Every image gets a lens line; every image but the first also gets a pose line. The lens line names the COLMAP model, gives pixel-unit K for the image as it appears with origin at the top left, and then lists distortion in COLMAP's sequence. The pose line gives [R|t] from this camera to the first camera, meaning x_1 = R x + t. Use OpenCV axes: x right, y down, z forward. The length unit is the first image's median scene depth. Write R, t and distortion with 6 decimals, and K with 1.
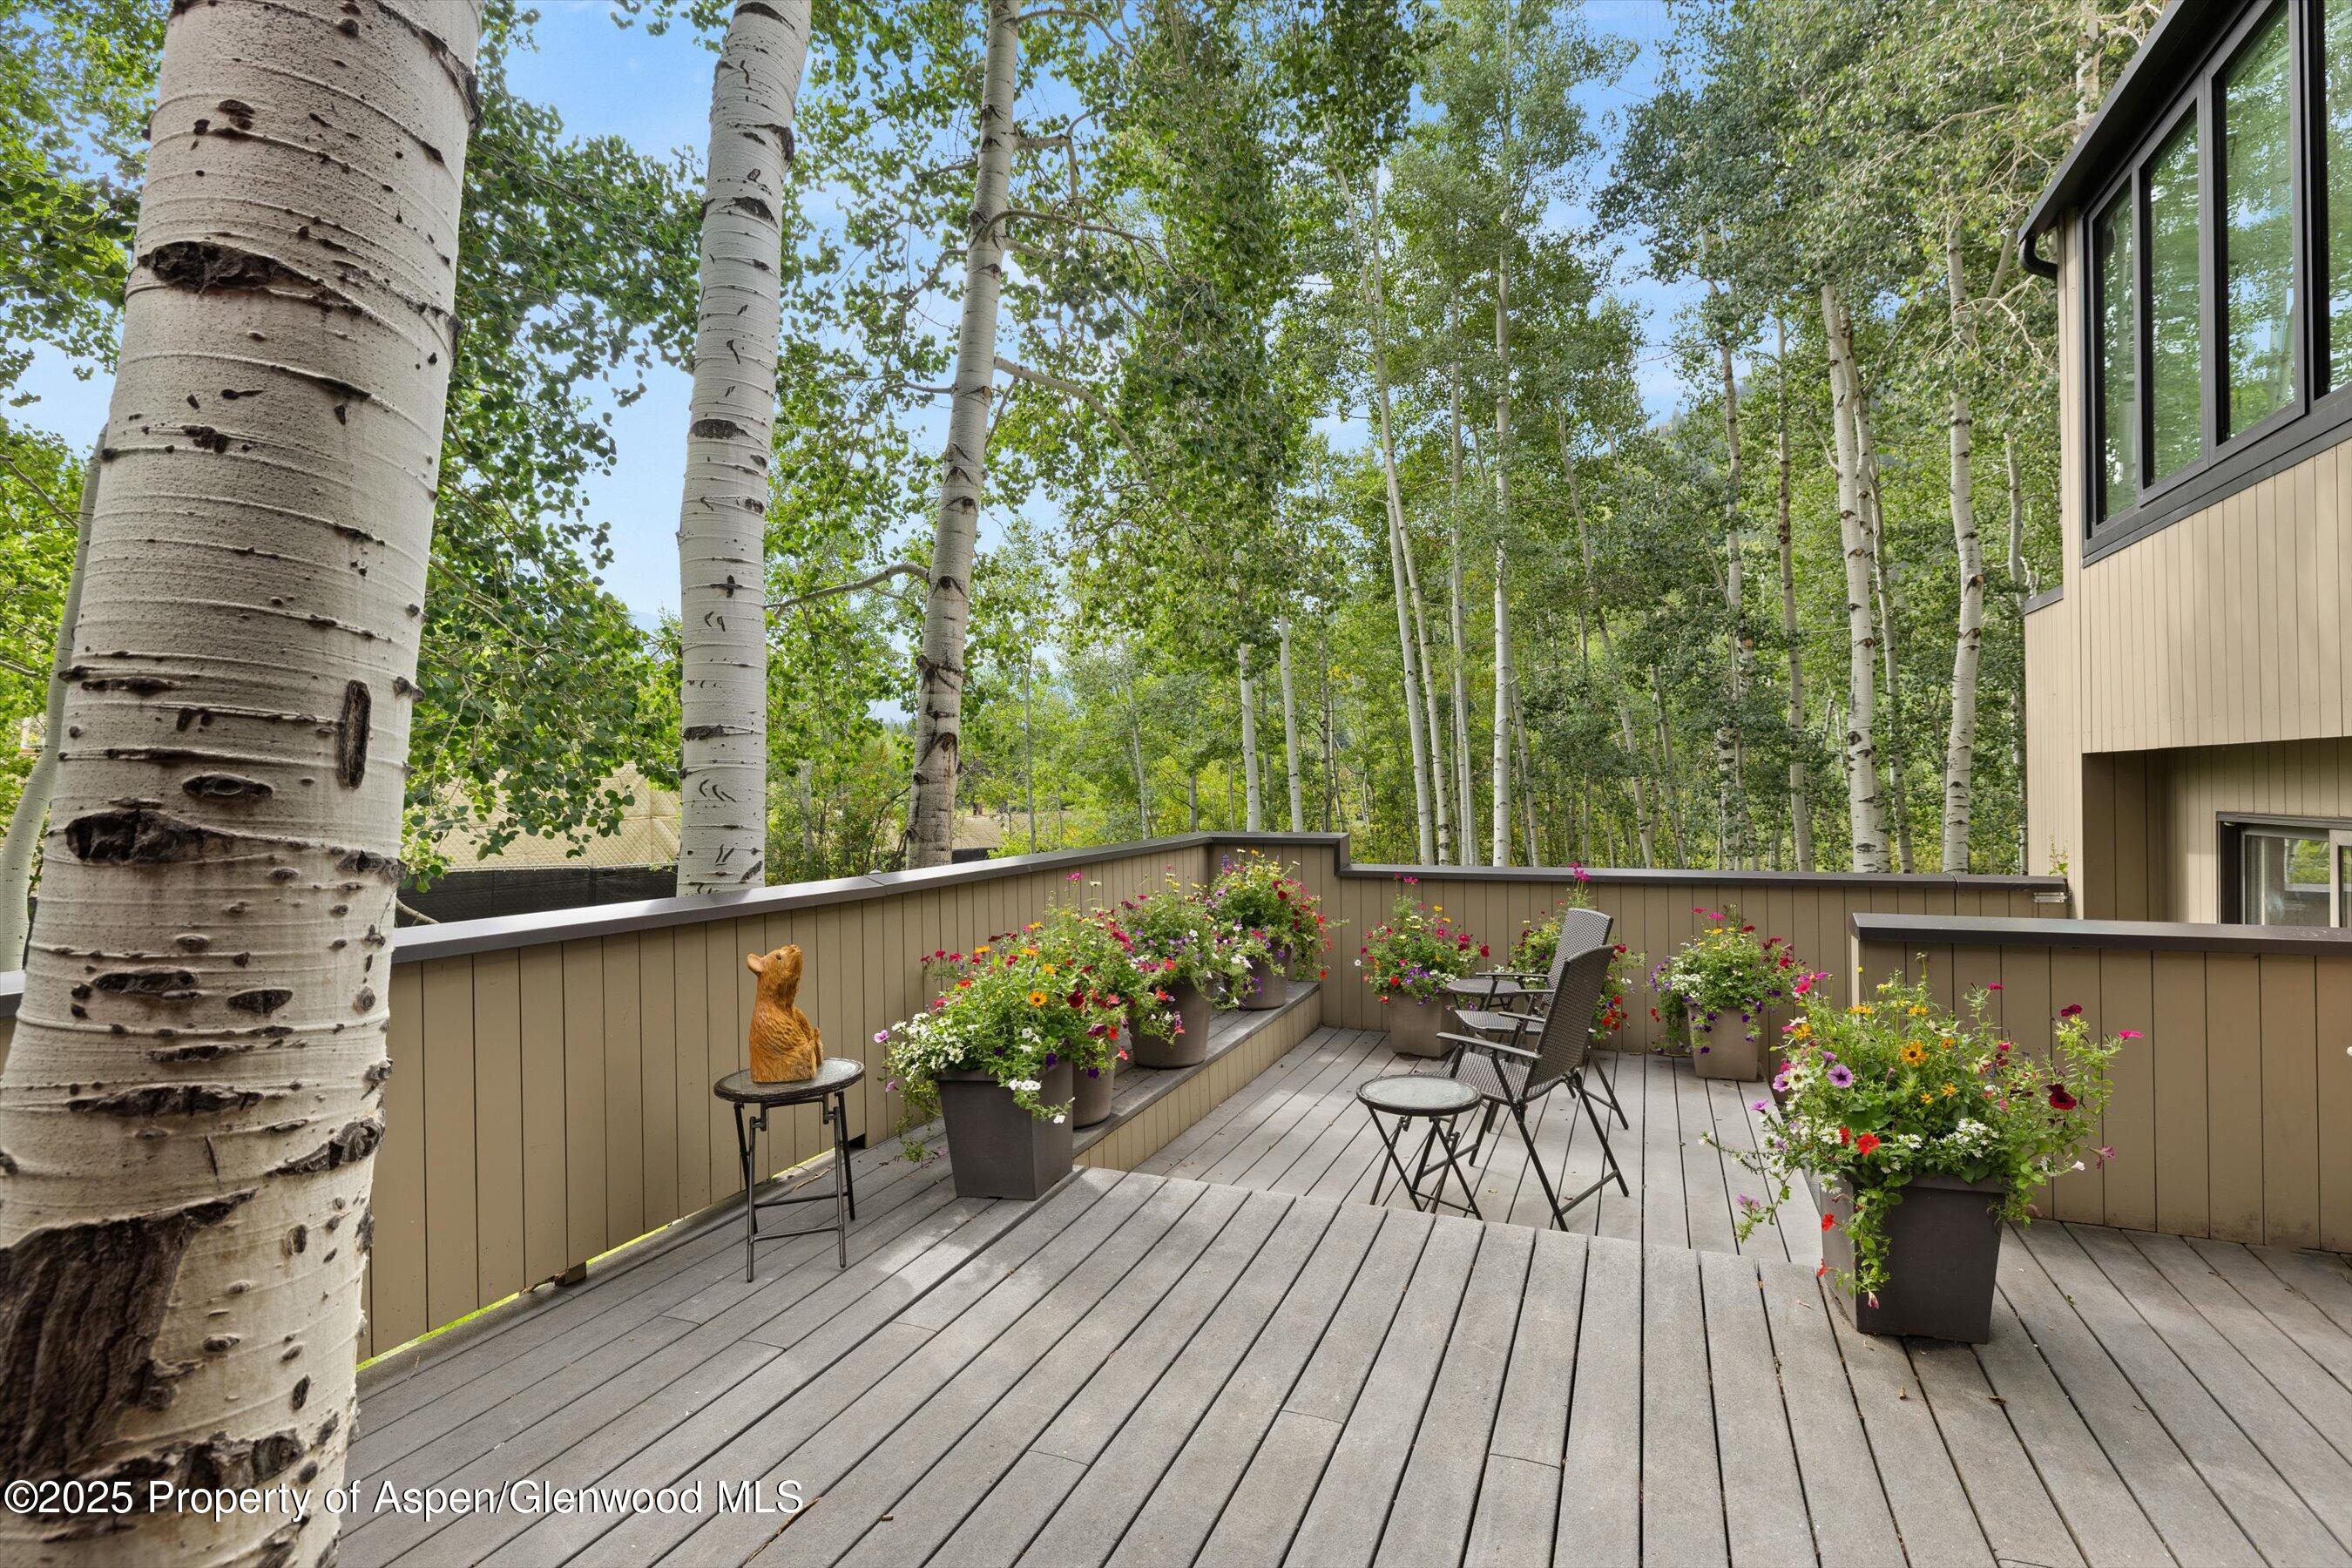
lens RADIAL K [[1190.7, 0, 1174.8], [0, 1190.7, 778.8], [0, 0, 1]] dist [0.002650, 0.000871]
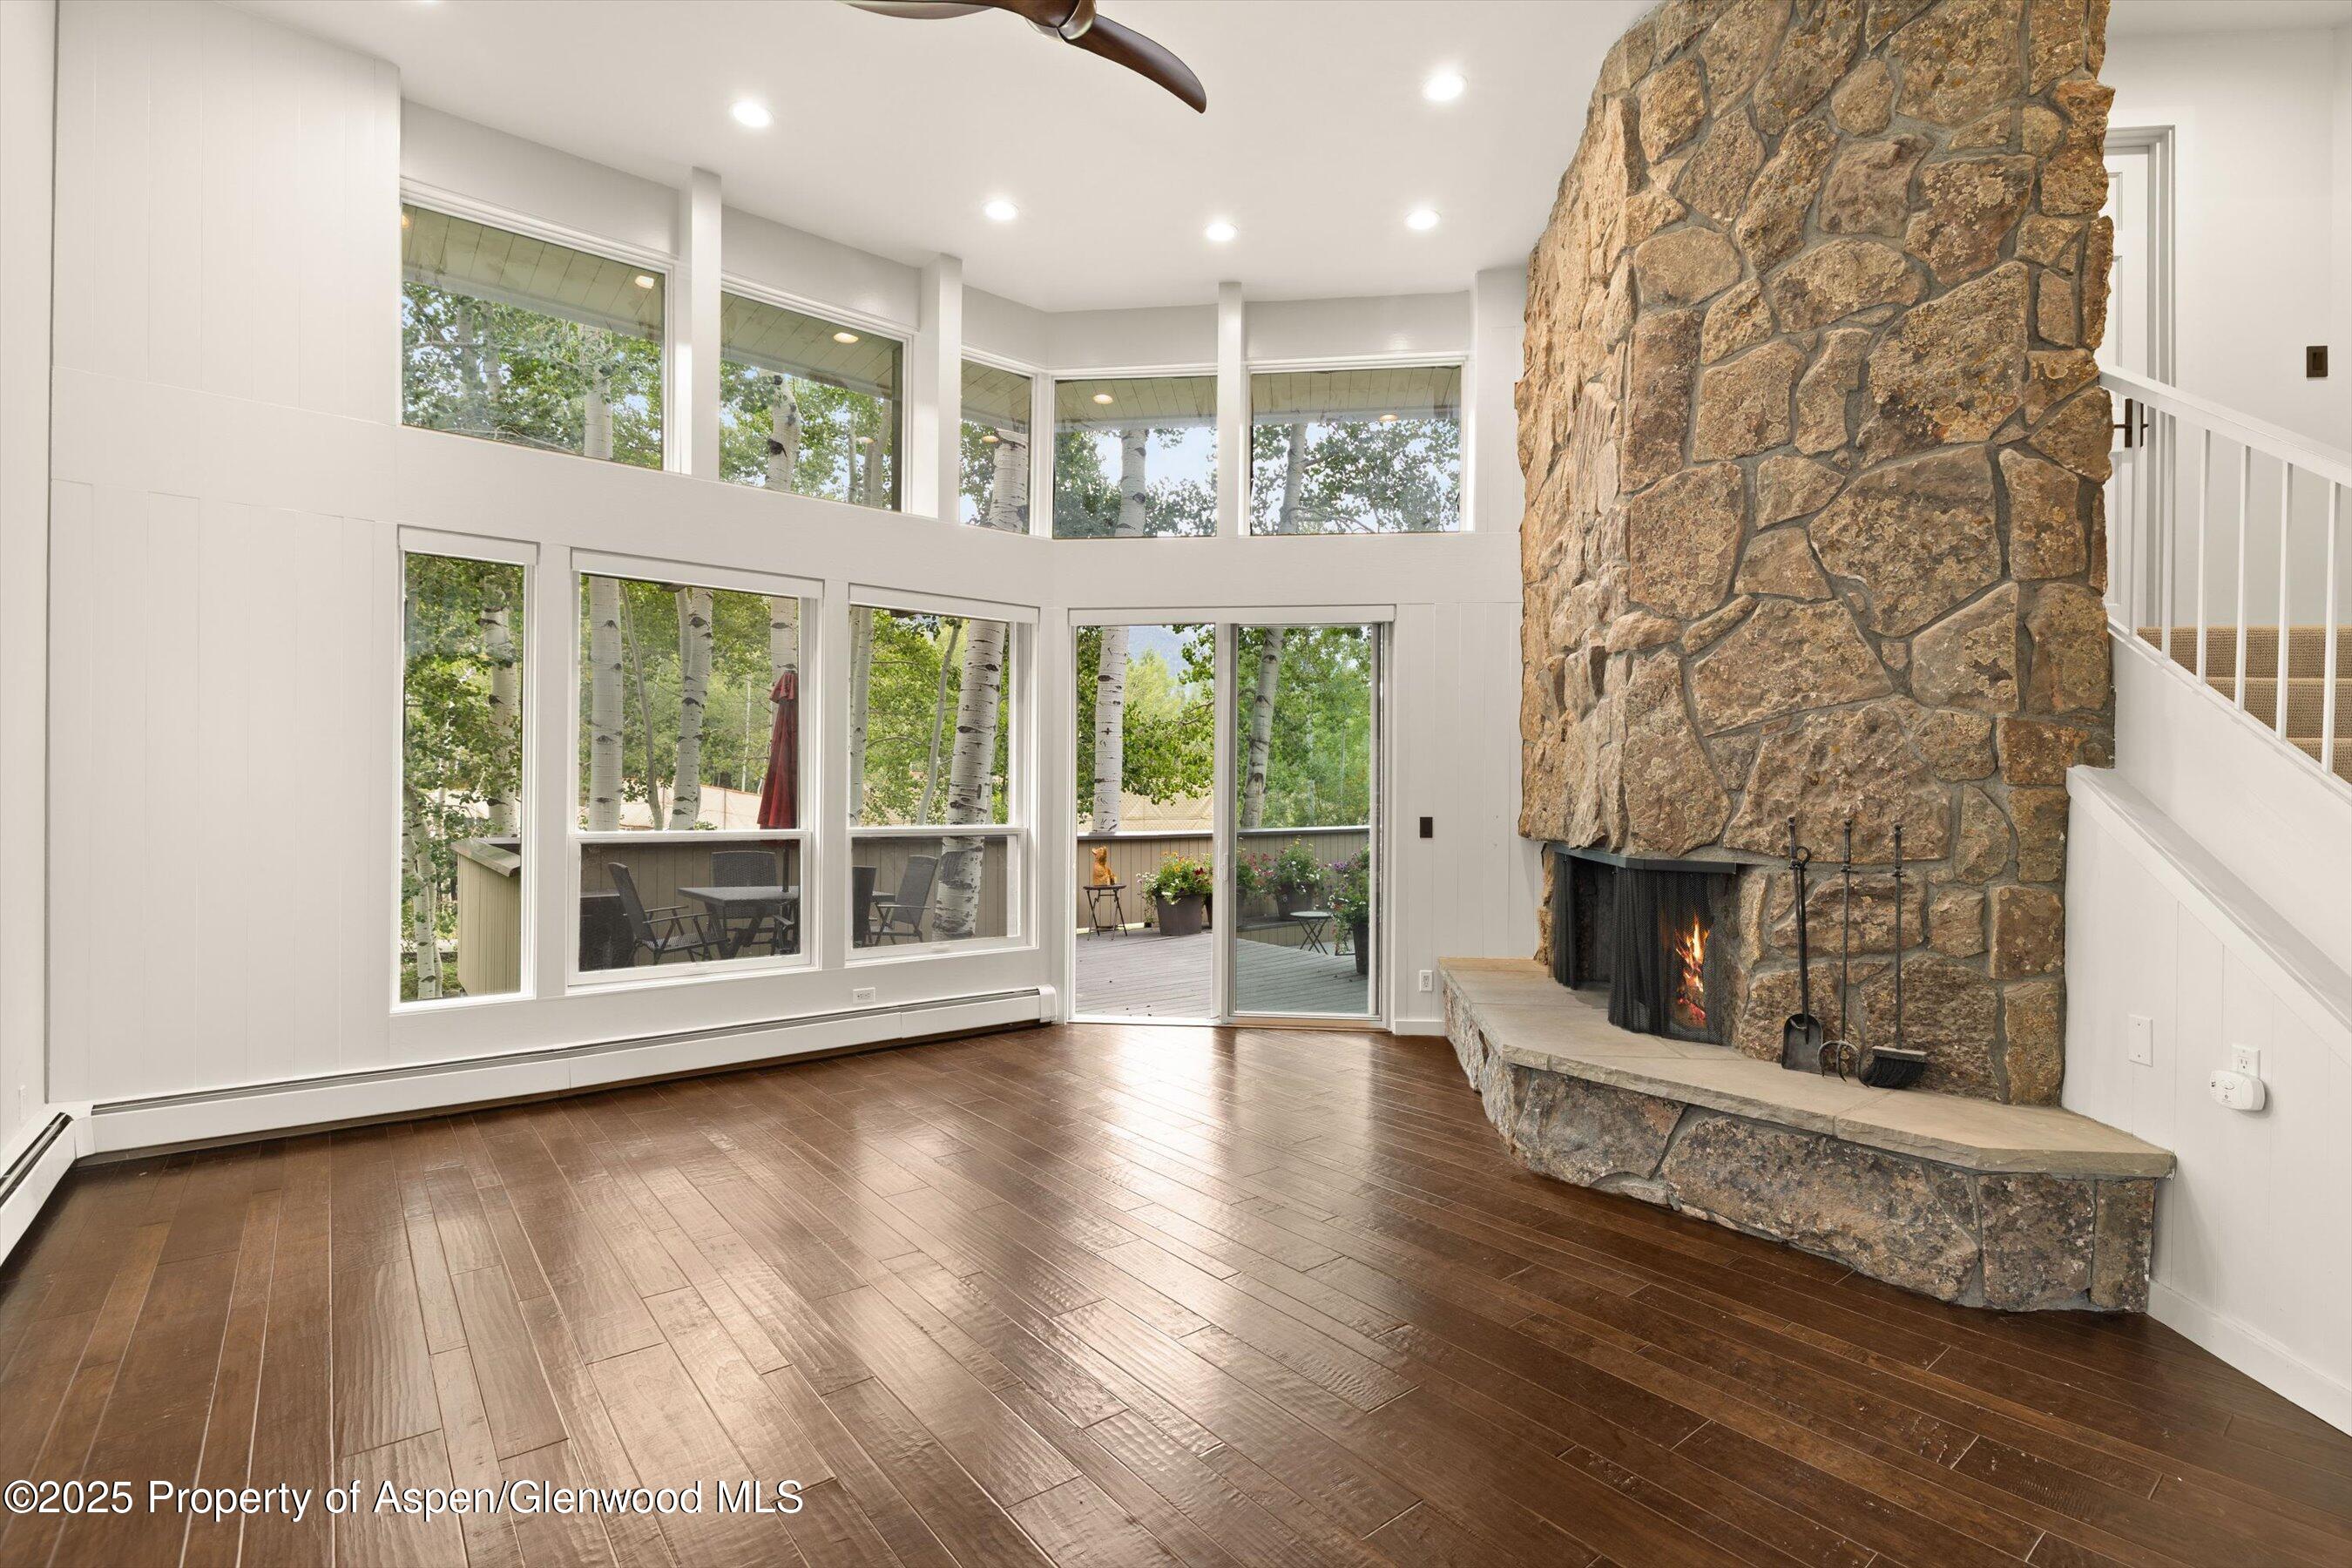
lens RADIAL K [[1066.0, 0, 1170.1], [0, 1066.0, 795.0], [0, 0, 1]] dist [0.001646, -0.000377]
pose [[0.873091, 0.005570, -0.487526, 1.307638], [-0.004851, 0.999984, 0.002737, -0.013203], [0.487533, -0.000024, 0.873104, -1.536697]]
